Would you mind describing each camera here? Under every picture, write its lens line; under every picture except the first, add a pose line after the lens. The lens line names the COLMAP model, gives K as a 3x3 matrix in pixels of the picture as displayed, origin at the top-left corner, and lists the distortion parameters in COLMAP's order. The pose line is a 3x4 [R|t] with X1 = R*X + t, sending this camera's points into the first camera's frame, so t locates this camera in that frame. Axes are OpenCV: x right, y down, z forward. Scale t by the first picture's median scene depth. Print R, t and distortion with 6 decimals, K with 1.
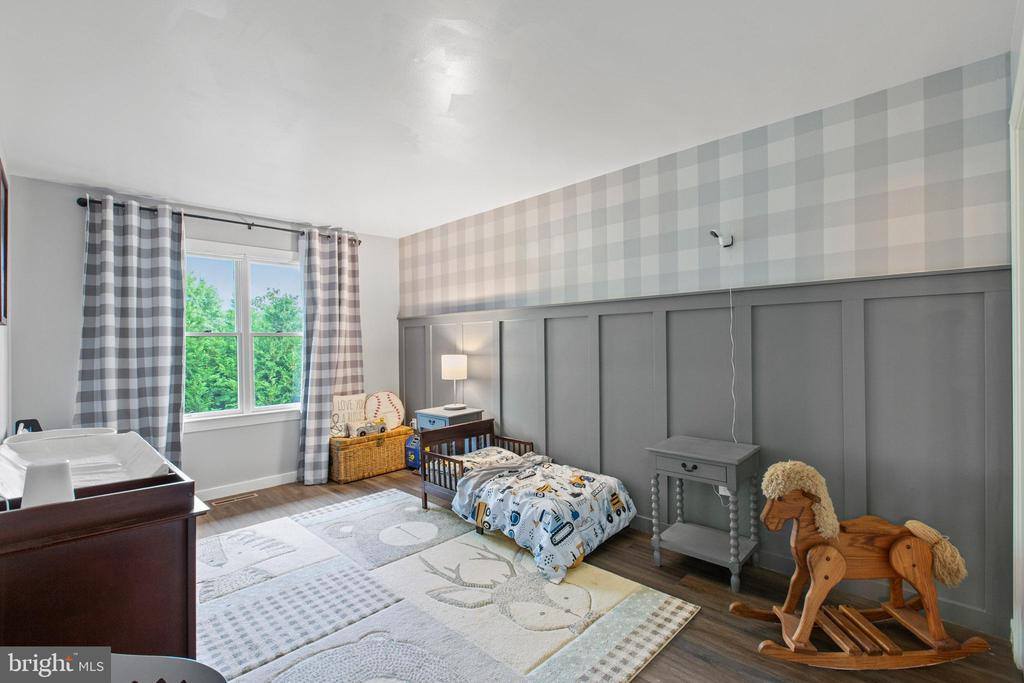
lens RADIAL K [[473.6, 0, 513.7], [0, 473.6, 343.6], [0, 0, 1]] dist [-0.005205, -0.001061]
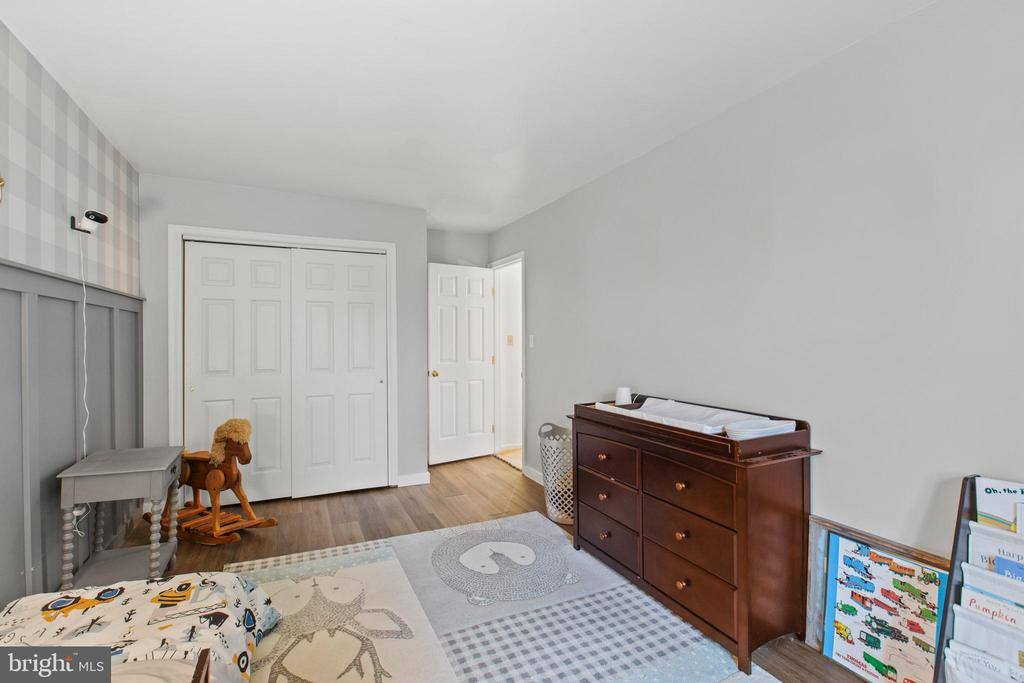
lens RADIAL K [[473.6, 0, 512.4], [0, 473.6, 341.9], [0, 0, 1]] dist [-0.005205, -0.001061]
pose [[-0.939754, 0.010519, 0.341690, -0.695432], [0.011098, 0.999938, -0.000258, 0.007299], [-0.341672, 0.003550, -0.939813, 1.870988]]
